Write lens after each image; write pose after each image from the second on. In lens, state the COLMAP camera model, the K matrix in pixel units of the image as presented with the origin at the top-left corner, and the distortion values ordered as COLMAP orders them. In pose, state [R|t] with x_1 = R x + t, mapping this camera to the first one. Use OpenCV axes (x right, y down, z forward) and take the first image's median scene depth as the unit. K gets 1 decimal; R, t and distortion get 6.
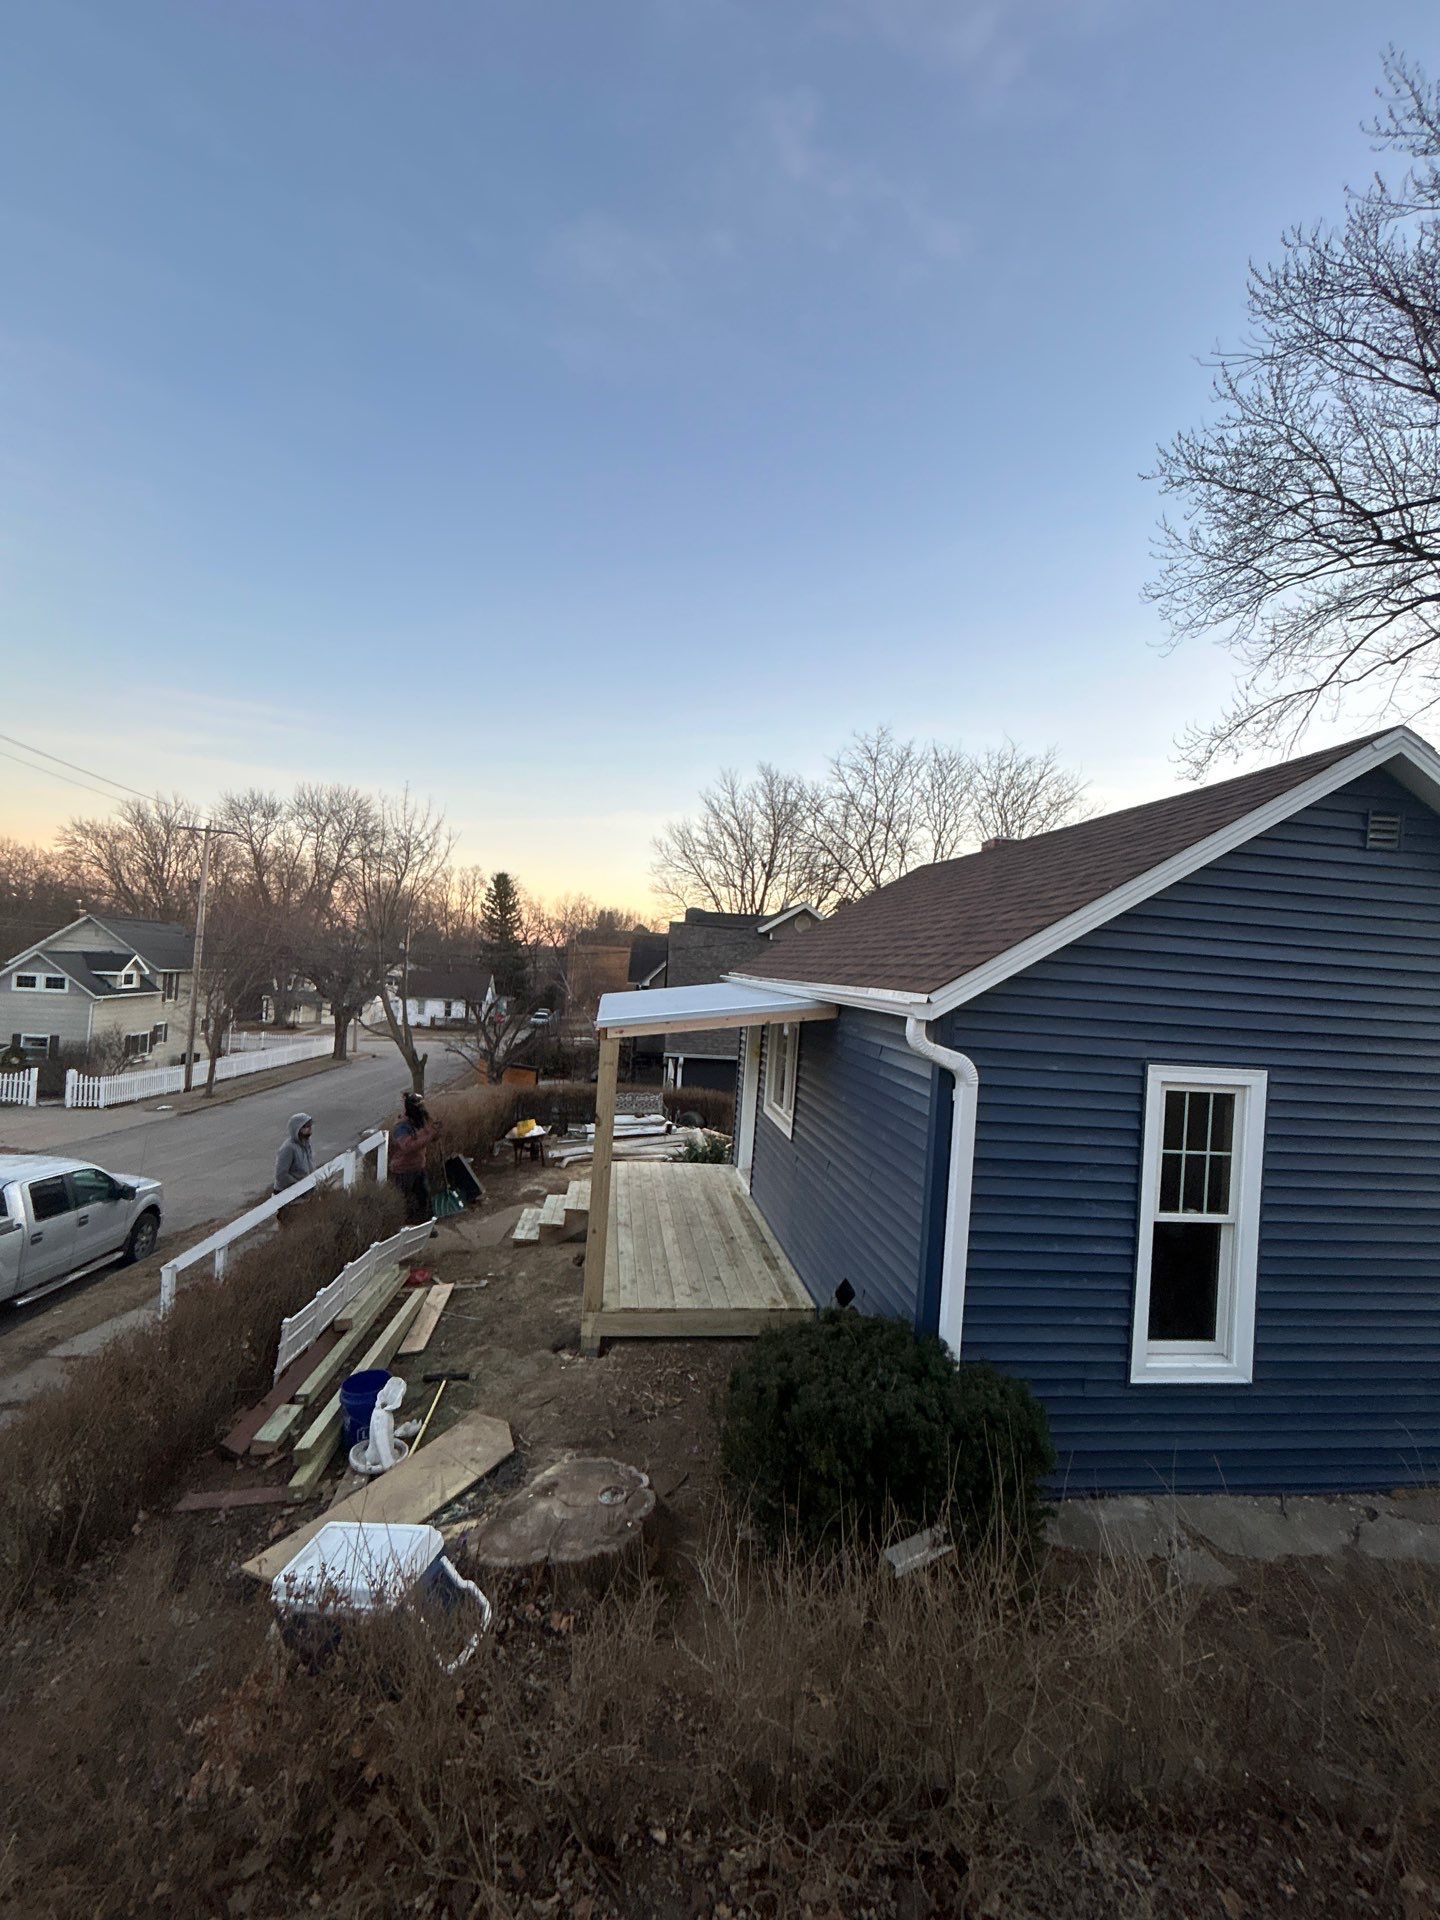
lens RADIAL K [[777.4, 0, 721.6], [0, 777.4, 956.6], [0, 0, 1]] dist [0.002781, -0.000462]
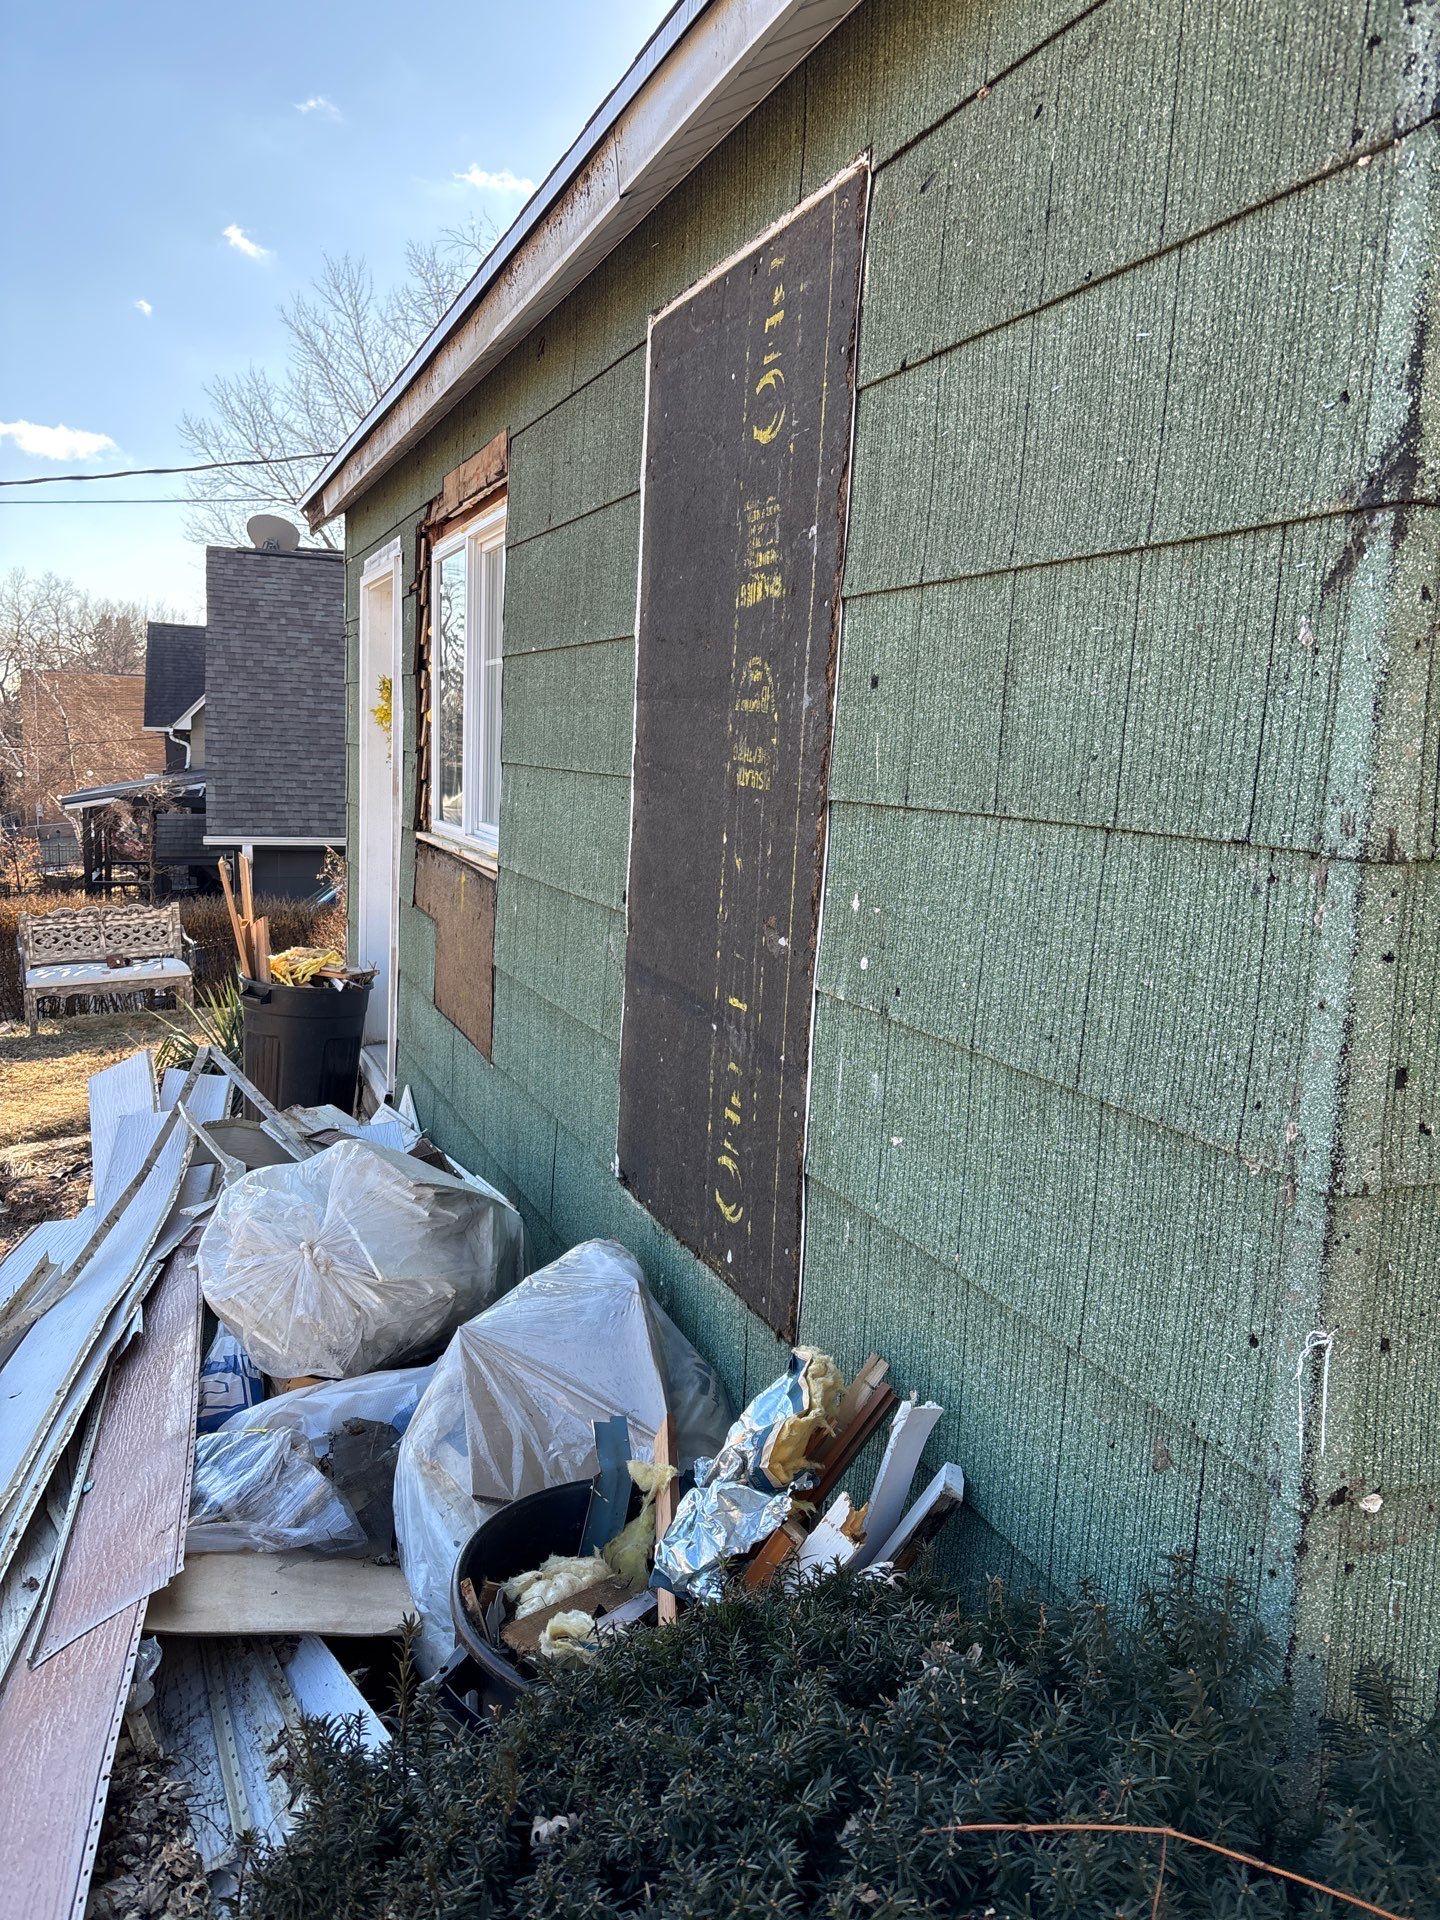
lens RADIAL K [[1445.6, 0, 706.2], [0, 1445.6, 964.6], [0, 0, 1]] dist [0.036151, -0.035849]
pose [[0.974592, -0.061132, 0.215482, 0.037618], [0.023406, 0.984563, 0.173458, 0.122938], [-0.222760, -0.164007, 0.960979, 0.330101]]
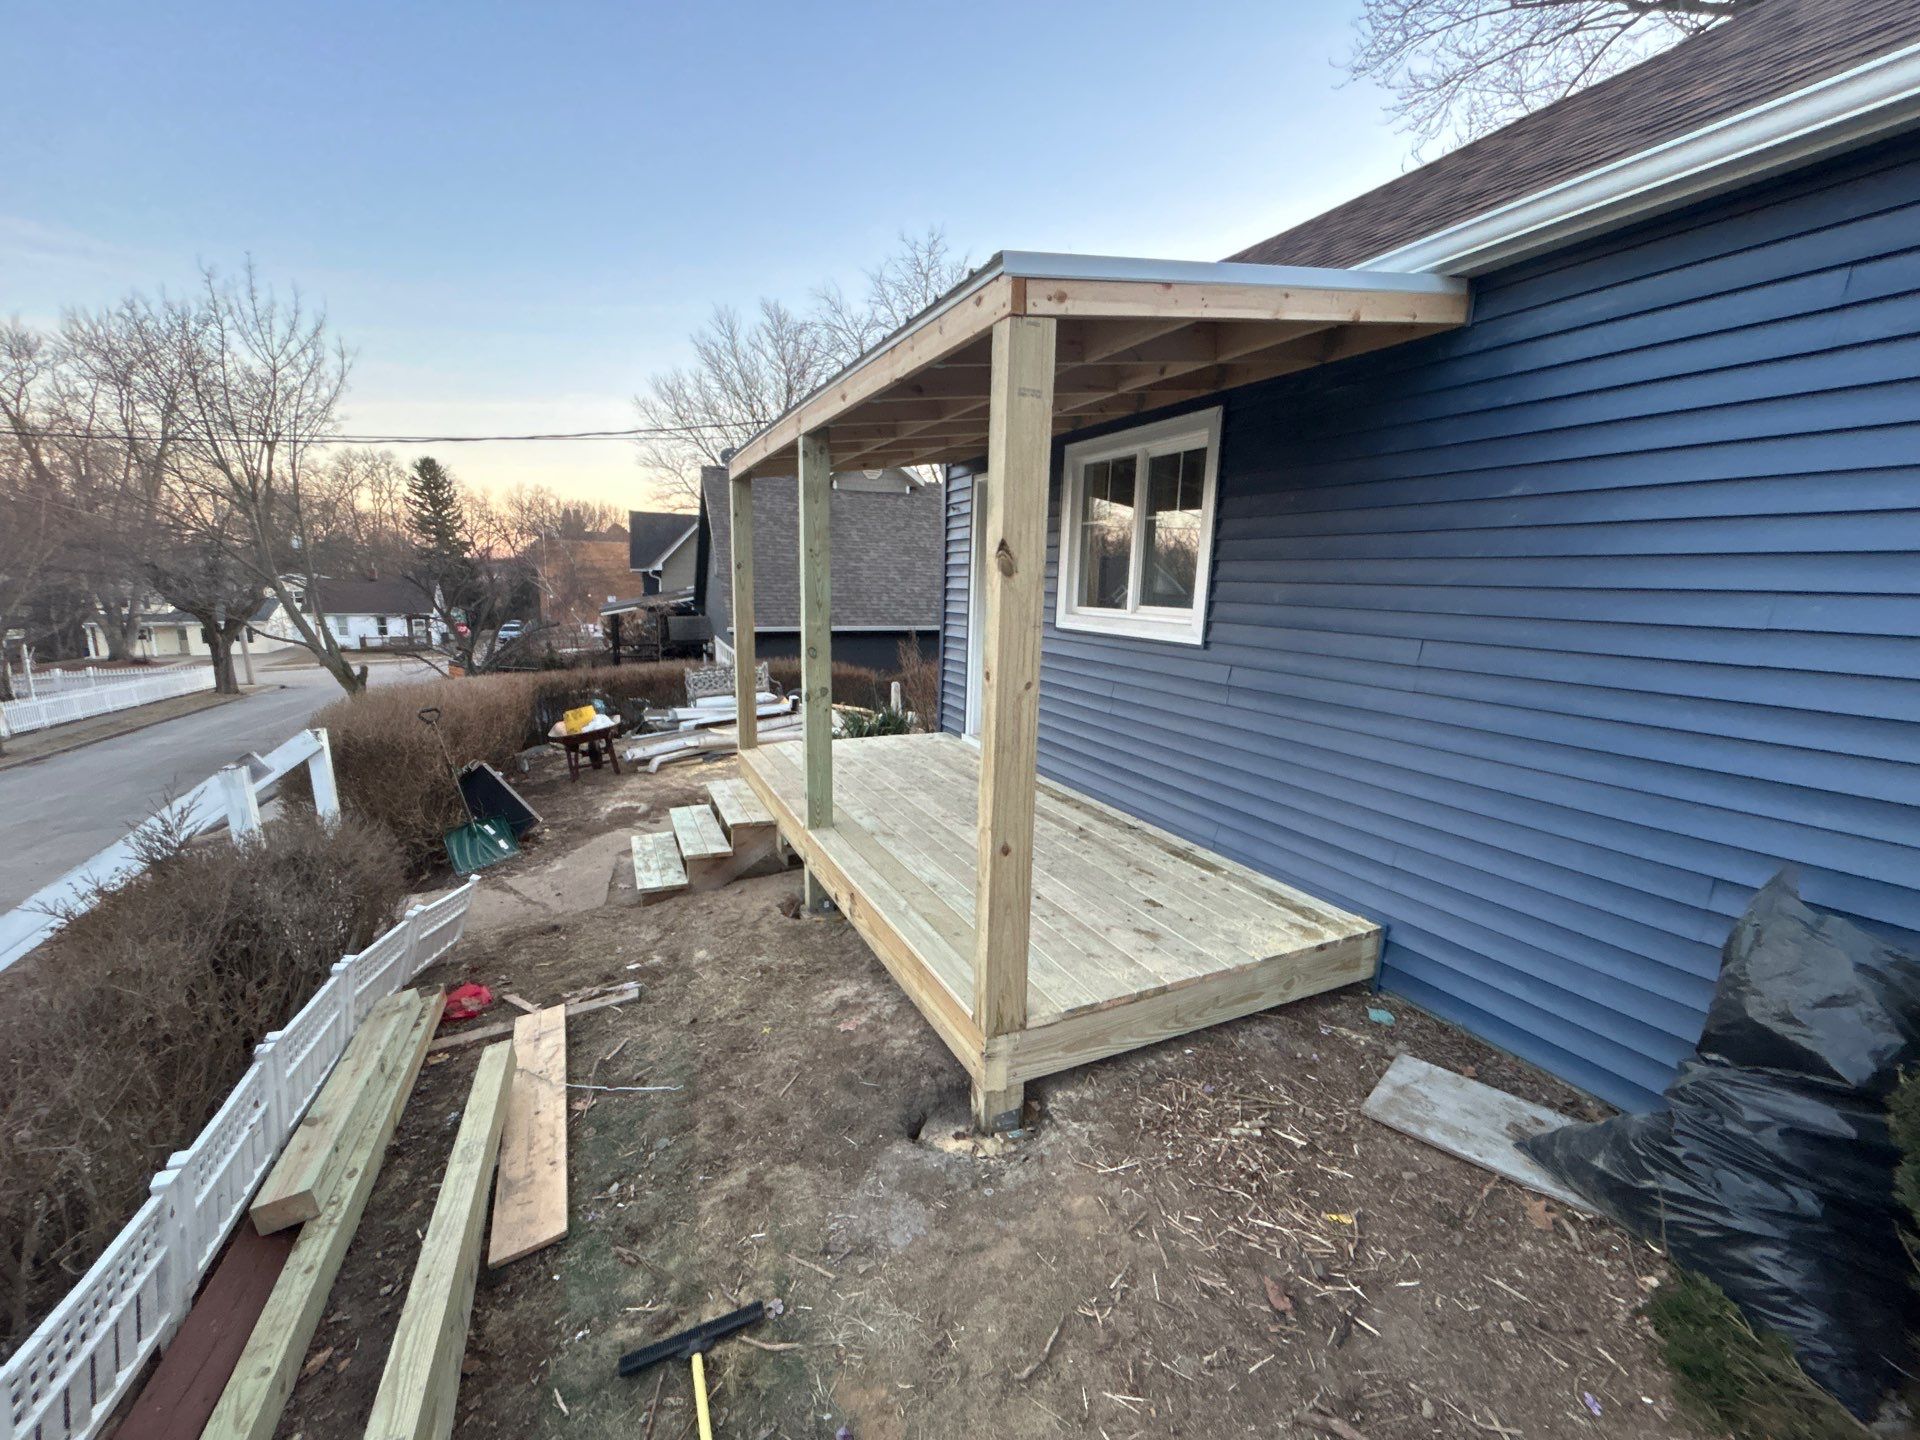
lens RADIAL K [[777.4, 0, 956.6], [0, 777.4, 720.9], [0, 0, 1]] dist [0.002781, -0.000462]
pose [[0.953888, -0.097098, 0.284023, -0.173336], [0.037075, 0.977101, 0.209522, 0.123691], [-0.297863, -0.189330, 0.935645, 0.390047]]
